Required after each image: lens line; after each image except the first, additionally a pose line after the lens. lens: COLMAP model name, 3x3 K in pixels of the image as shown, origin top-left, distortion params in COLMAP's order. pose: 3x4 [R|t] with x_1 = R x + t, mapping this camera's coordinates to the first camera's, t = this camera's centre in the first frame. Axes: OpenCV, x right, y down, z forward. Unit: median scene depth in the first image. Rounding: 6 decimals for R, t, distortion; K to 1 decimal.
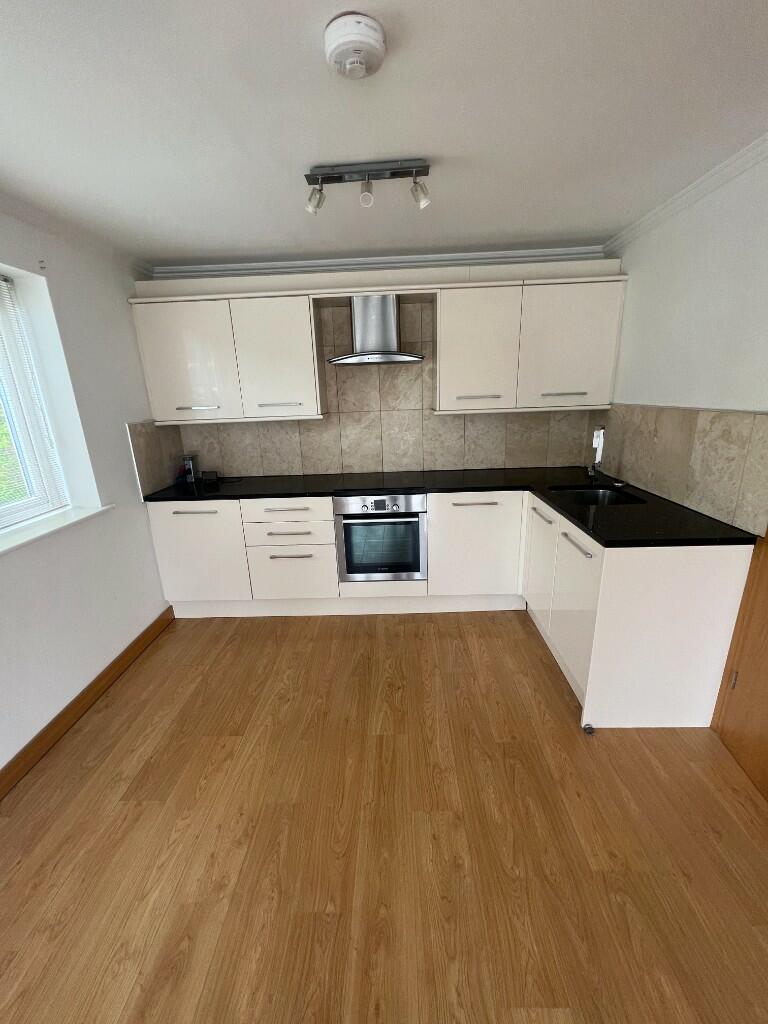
lens RADIAL K [[408.7, 0, 384.5], [0, 408.7, 509.9], [0, 0, 1]] dist [-0.001328, 0.000064]
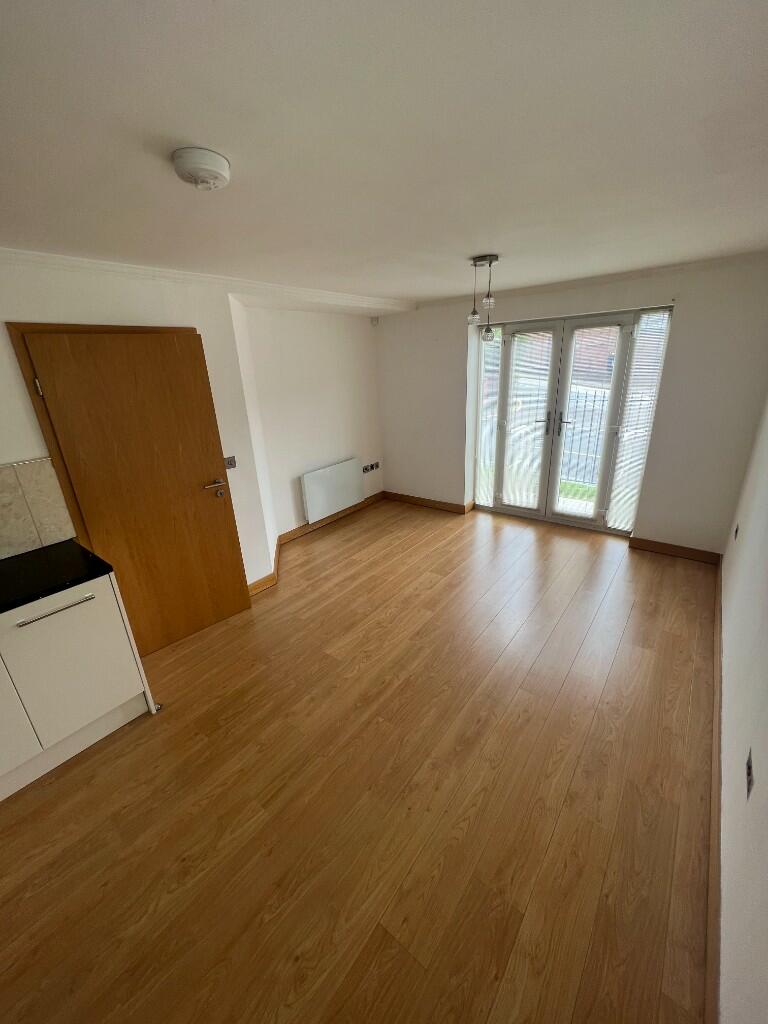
lens RADIAL K [[408.7, 0, 384.5], [0, 408.7, 509.9], [0, 0, 1]] dist [-0.001328, 0.000064]
pose [[-0.802231, -0.135861, 0.581350, -0.490726], [0.240634, 0.817576, 0.523129, -0.309613], [-0.546371, 0.559563, -0.623192, 0.750288]]
